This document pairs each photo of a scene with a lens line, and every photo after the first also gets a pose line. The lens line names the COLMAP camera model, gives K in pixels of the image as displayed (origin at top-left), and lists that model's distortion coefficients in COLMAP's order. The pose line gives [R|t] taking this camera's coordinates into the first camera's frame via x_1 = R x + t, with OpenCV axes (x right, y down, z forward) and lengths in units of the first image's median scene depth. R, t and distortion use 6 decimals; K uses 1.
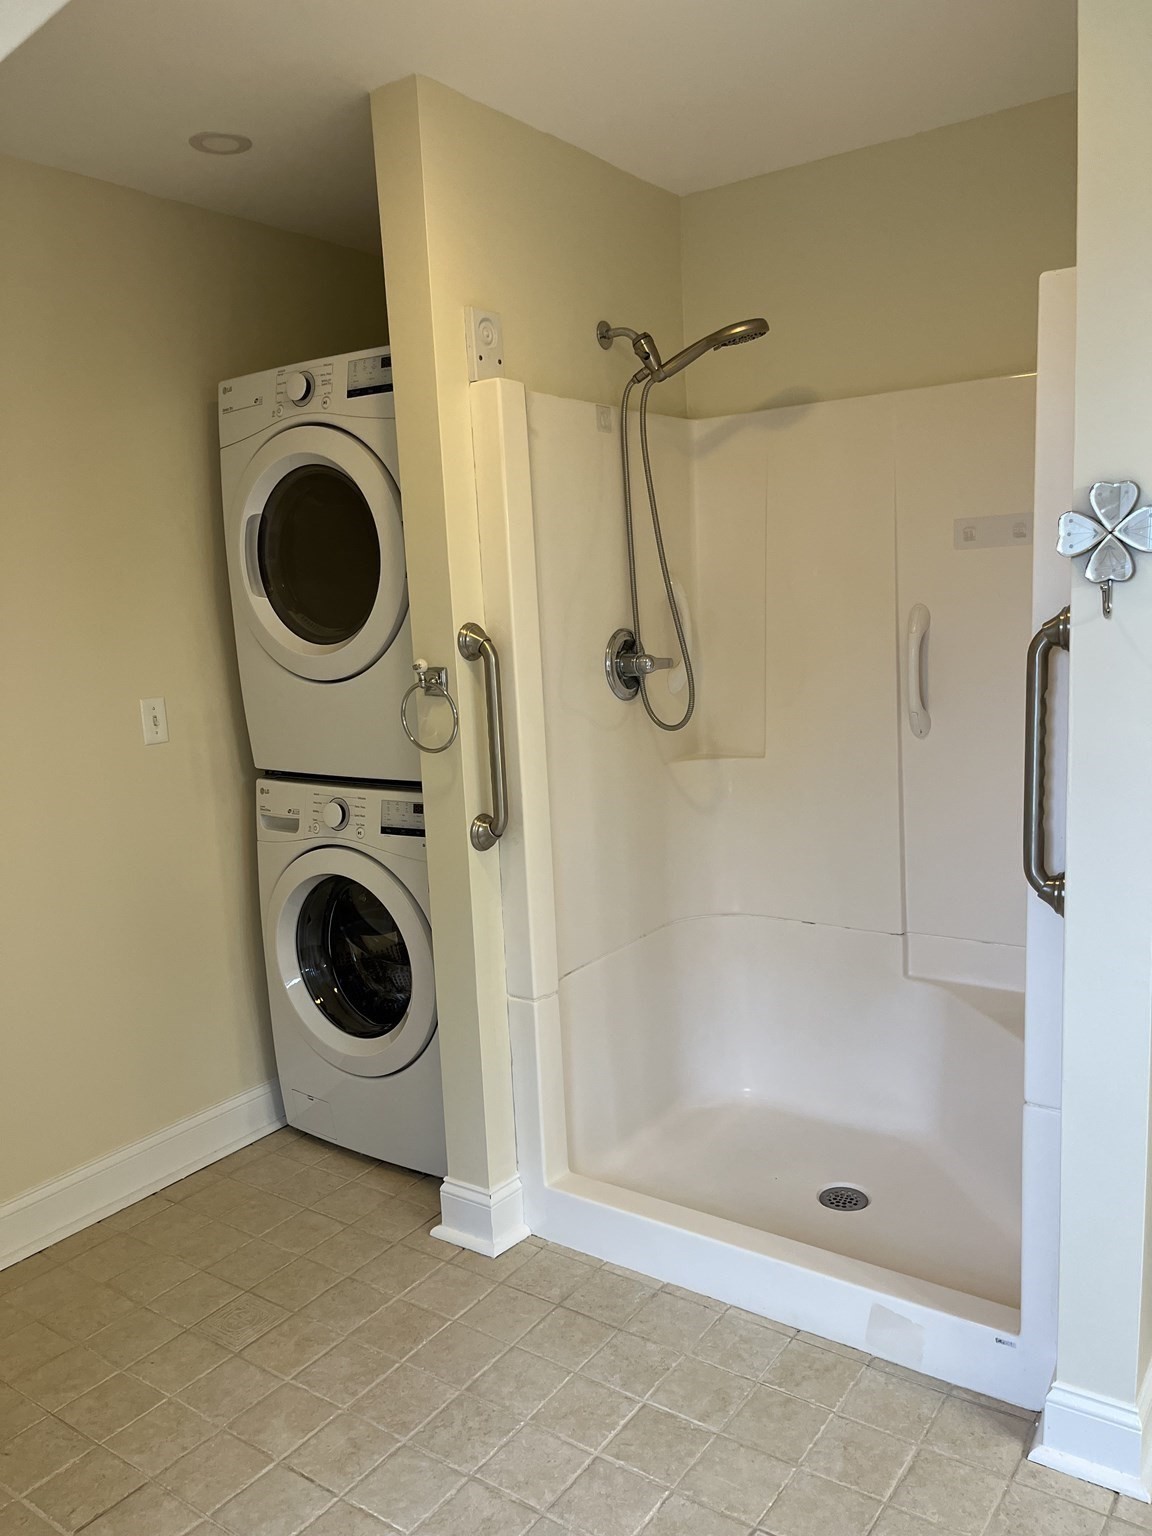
lens RADIAL K [[1157.3, 0, 565.3], [0, 1157.3, 772.5], [0, 0, 1]] dist [0.067007, -0.093006]
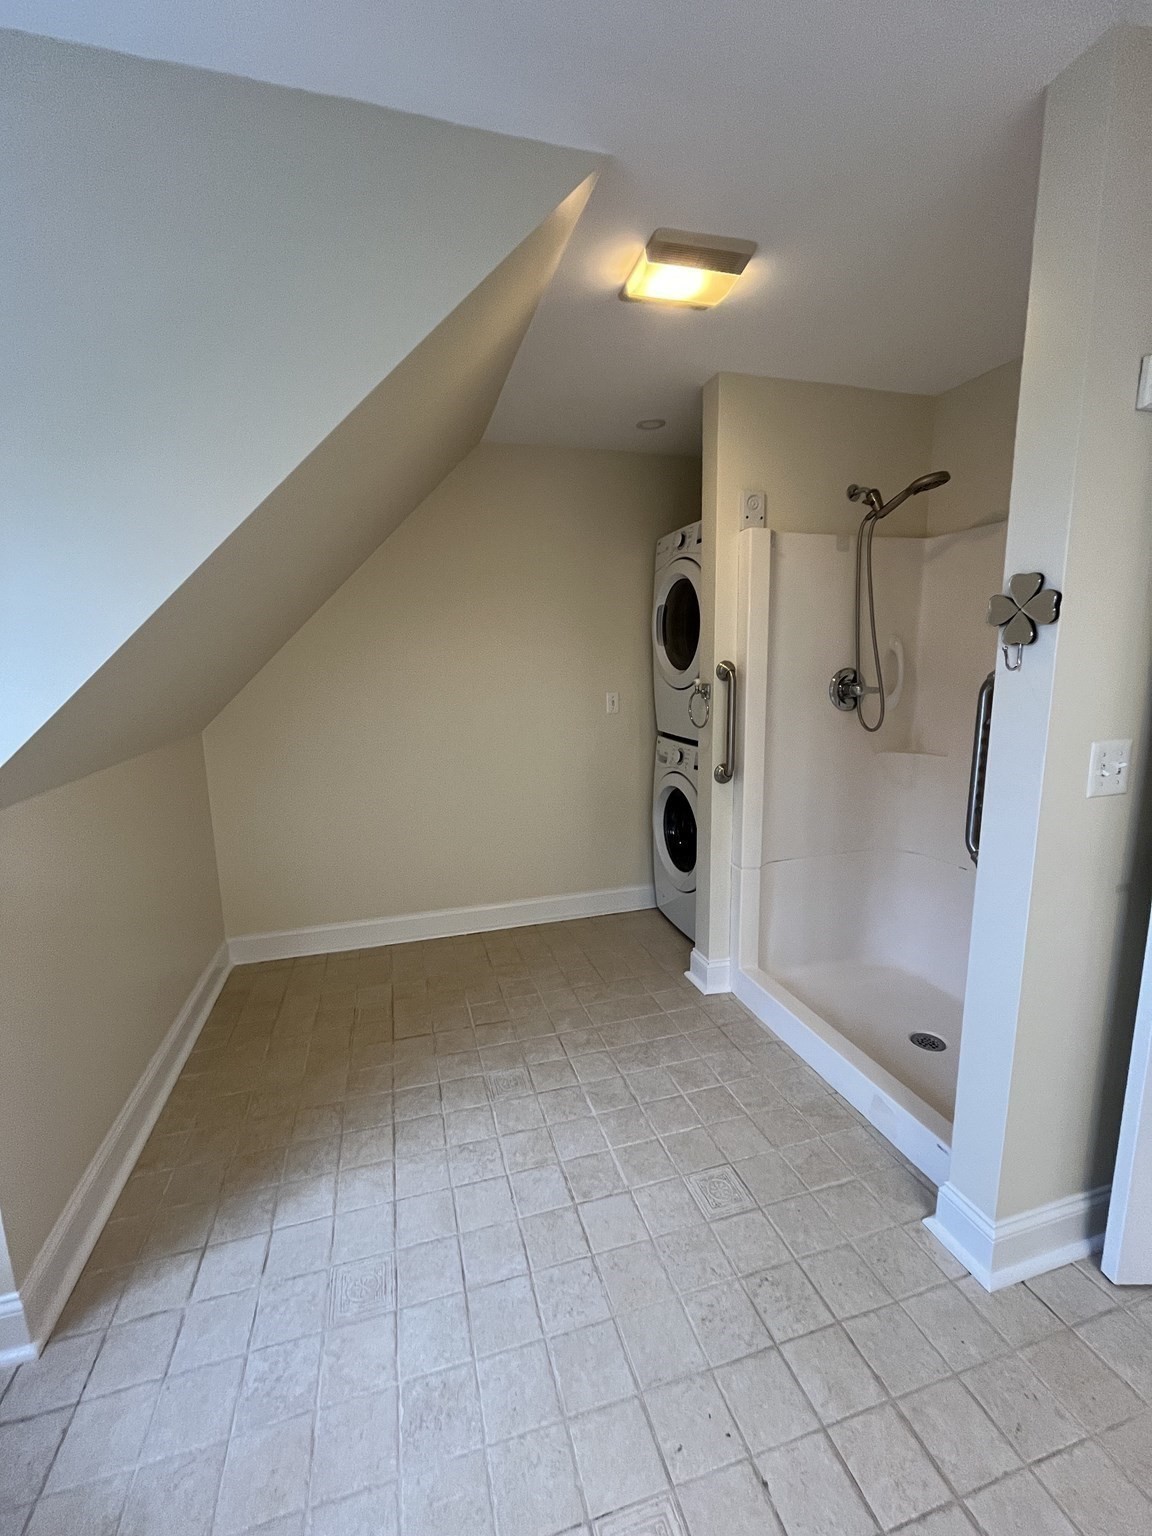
lens RADIAL K [[628.1, 0, 579.7], [0, 628.1, 762.5], [0, 0, 1]] dist [-0.003652, -0.000441]
pose [[0.787949, 0.131058, -0.601631, 0.339098], [-0.112989, 0.991270, 0.067956, -0.008012], [0.605285, 0.014432, 0.795878, 0.051975]]
